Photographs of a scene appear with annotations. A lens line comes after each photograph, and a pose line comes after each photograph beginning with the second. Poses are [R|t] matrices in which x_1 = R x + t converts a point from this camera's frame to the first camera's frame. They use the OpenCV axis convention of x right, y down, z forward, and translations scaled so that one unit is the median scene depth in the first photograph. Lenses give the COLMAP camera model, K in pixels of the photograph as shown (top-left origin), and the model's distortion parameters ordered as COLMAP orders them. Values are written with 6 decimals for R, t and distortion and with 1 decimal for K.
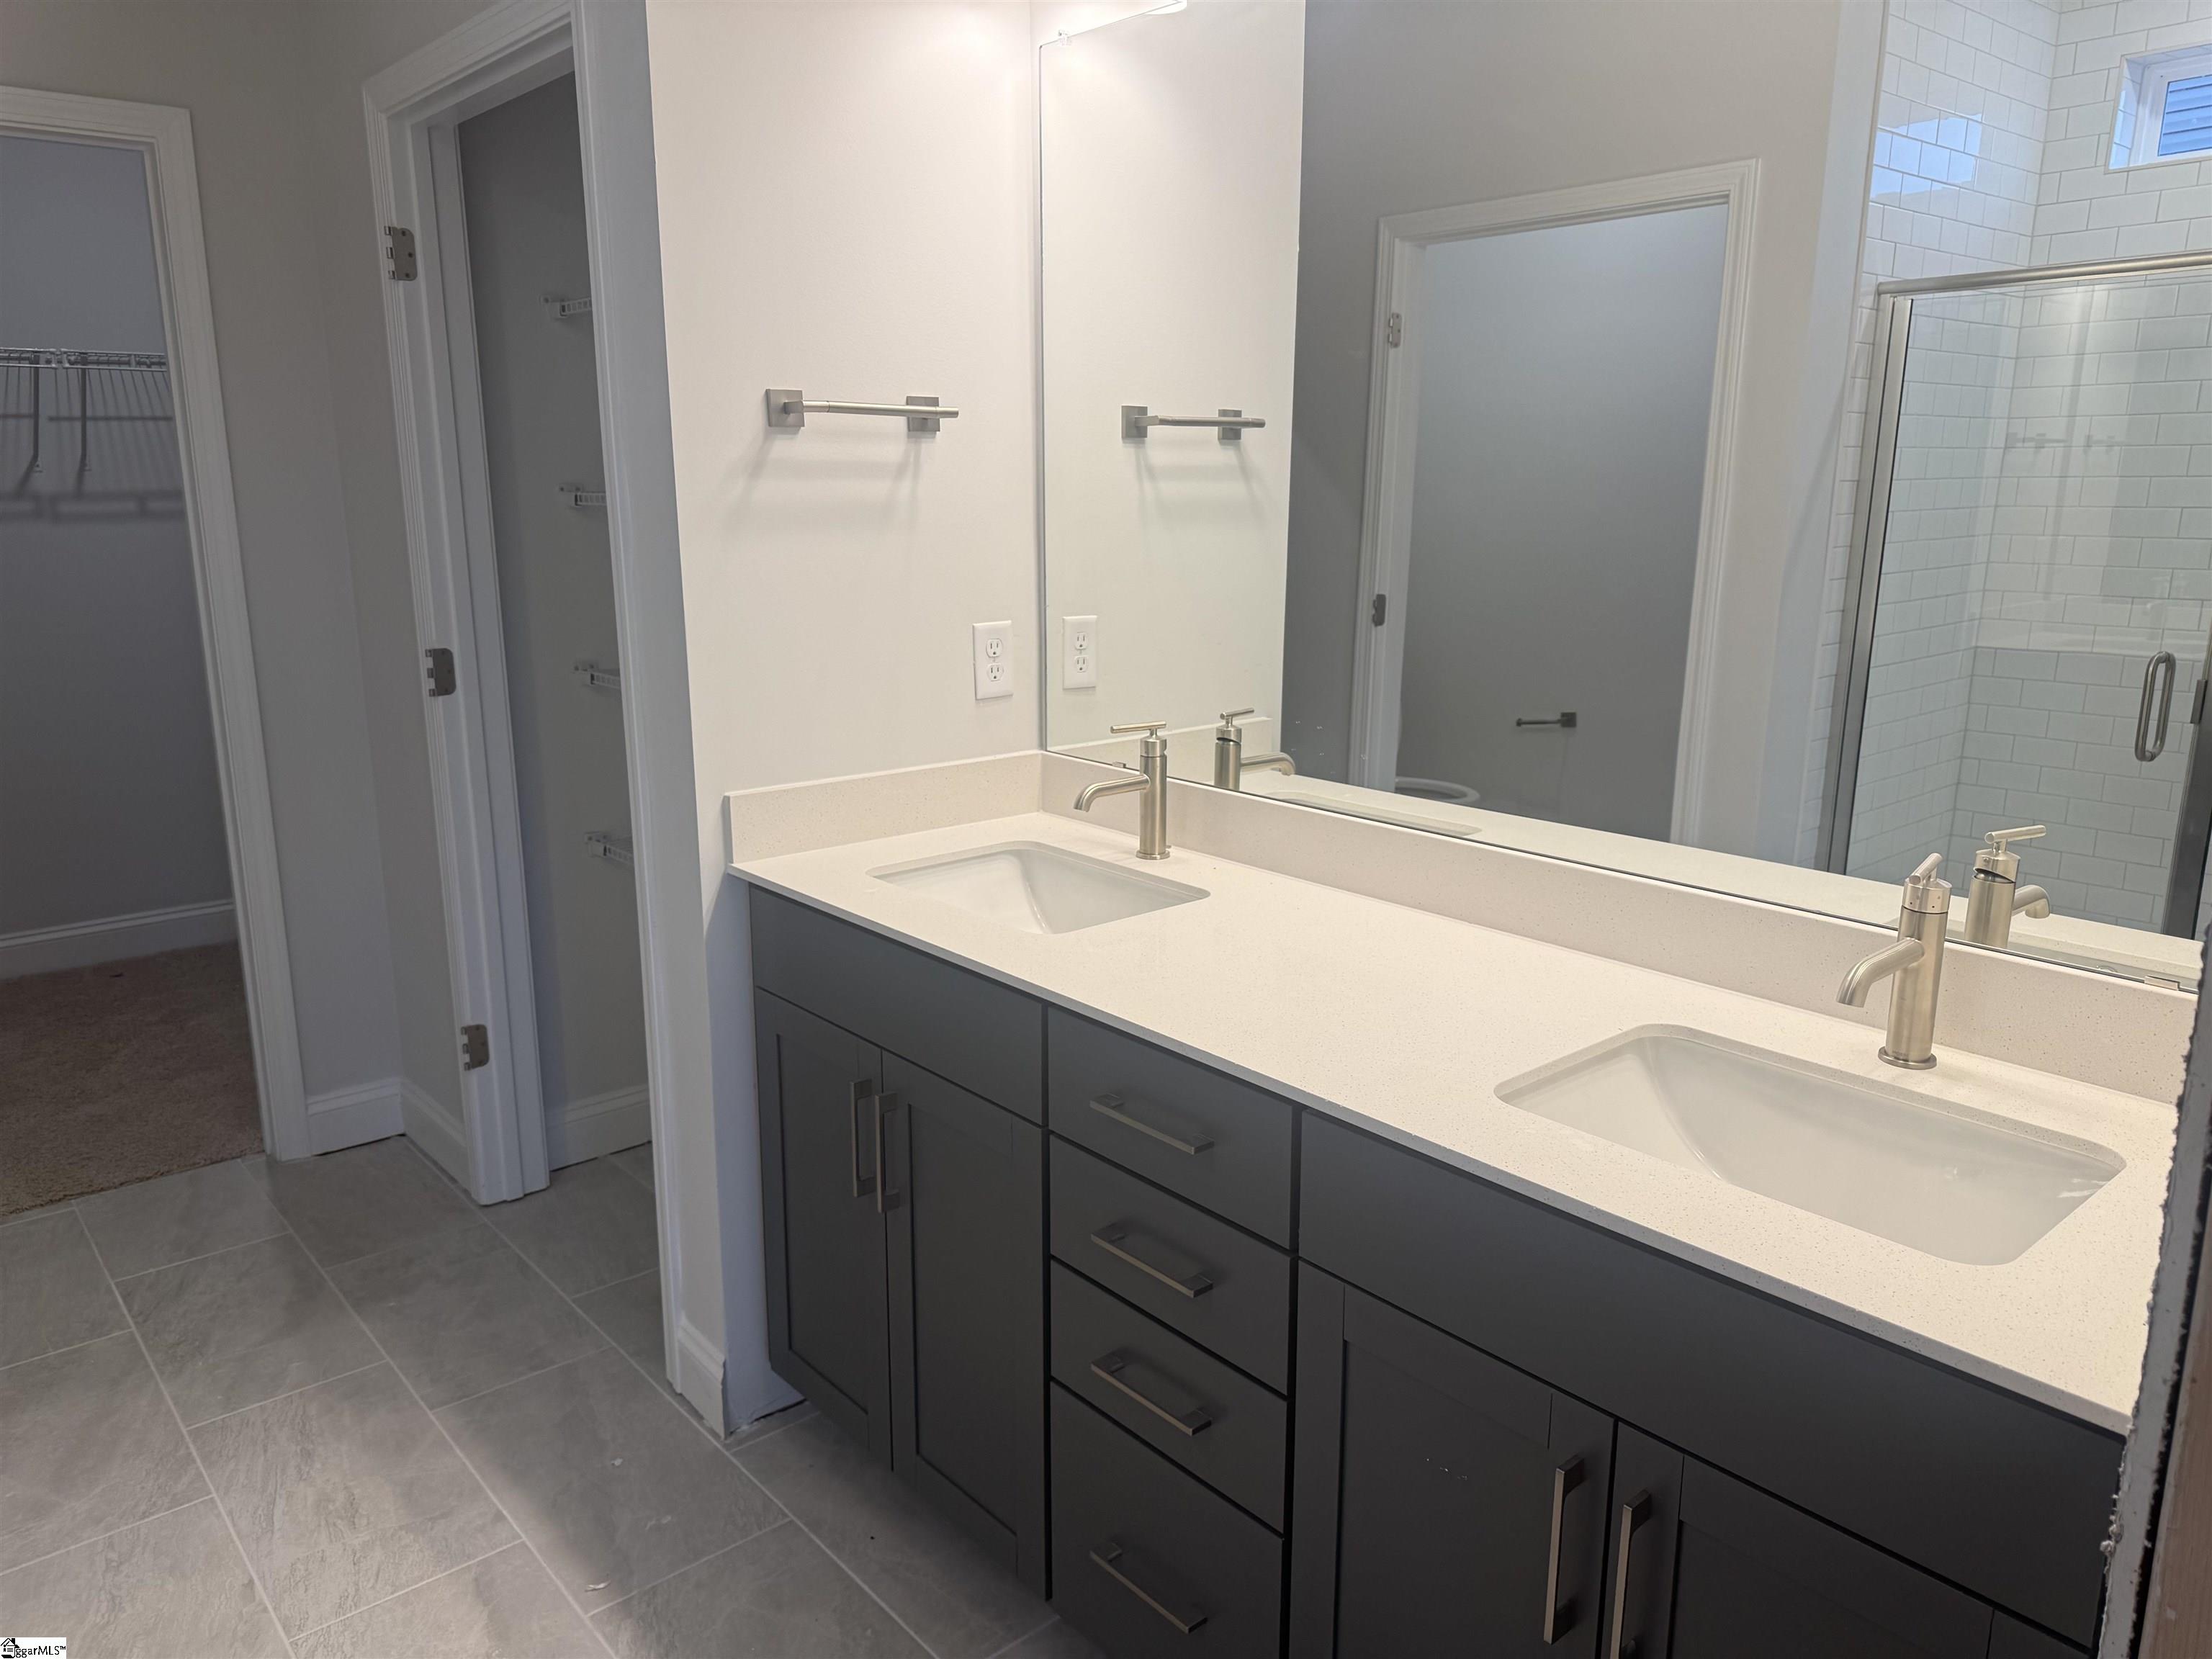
lens RADIAL K [[1569.7, 0, 1109.7], [0, 1569.7, 825.6], [0, 0, 1]] dist [0.031100, -0.034486]
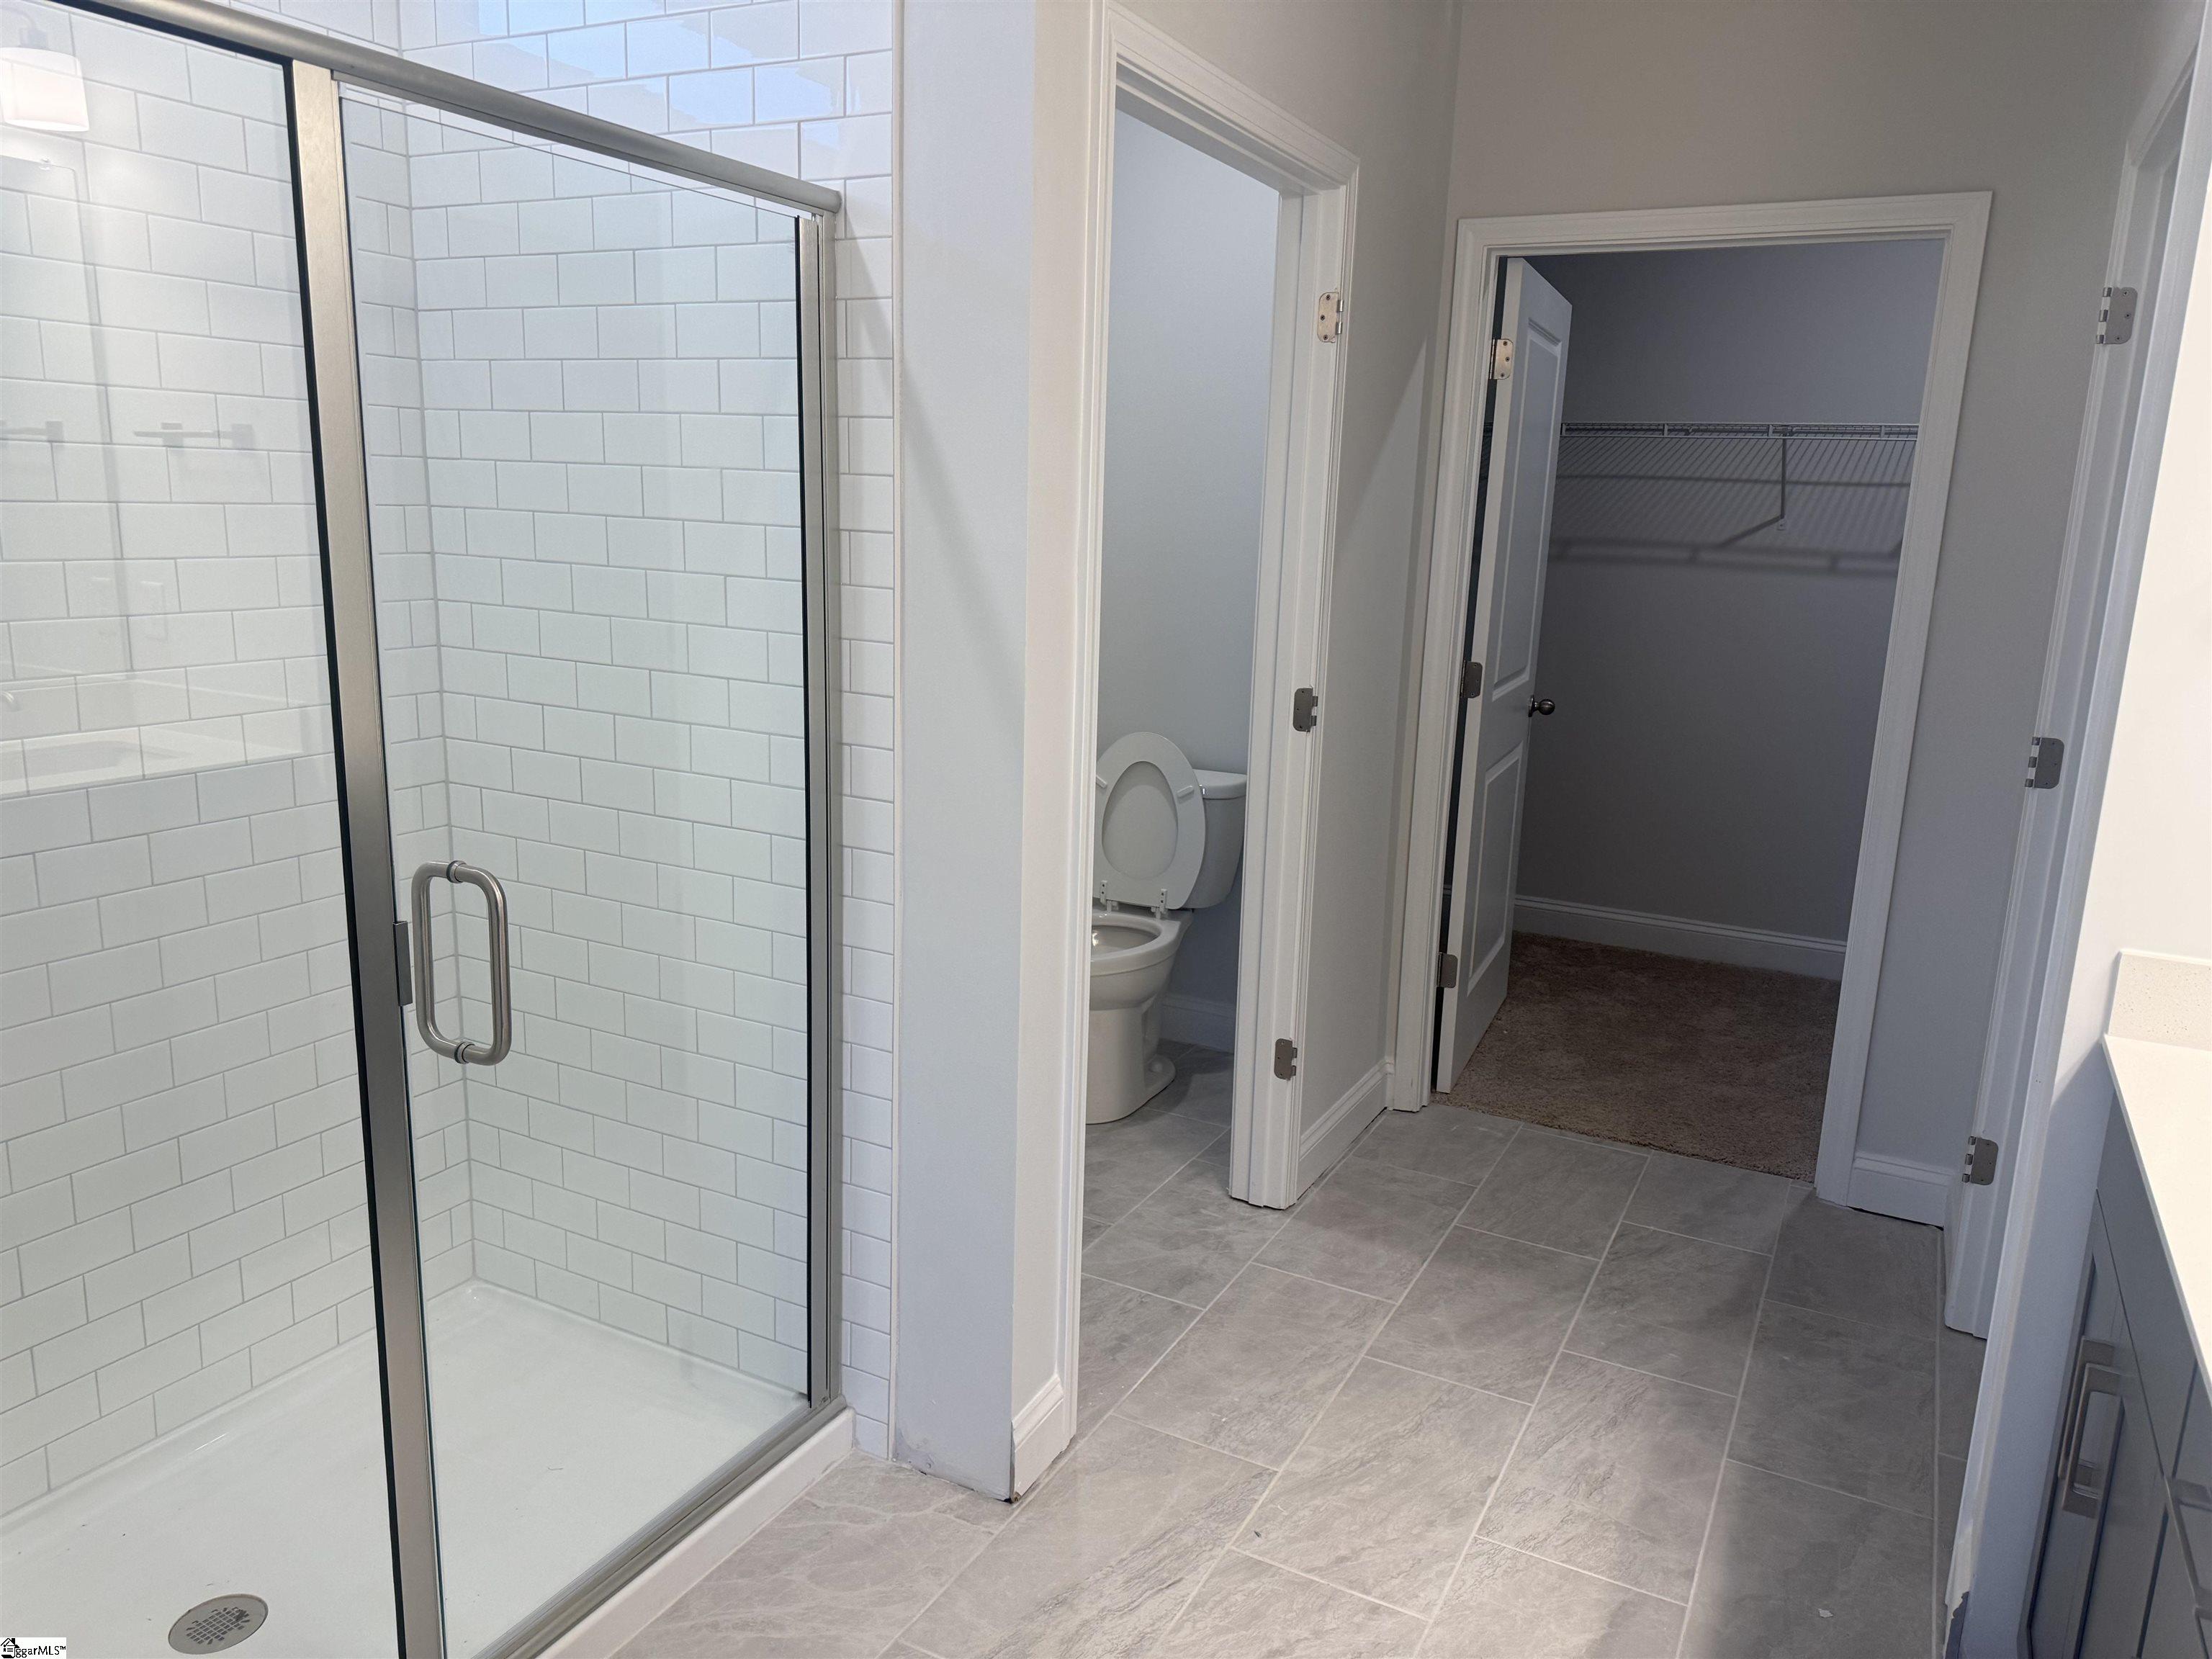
lens RADIAL K [[1569.7, 0, 1116.4], [0, 1569.7, 833.5], [0, 0, 1]] dist [0.031100, -0.034486]
pose [[0.391422, 0.215291, -0.894672, 0.242723], [-0.250630, 0.960433, 0.121464, -0.038787], [0.885423, 0.176688, 0.429893, 0.155422]]
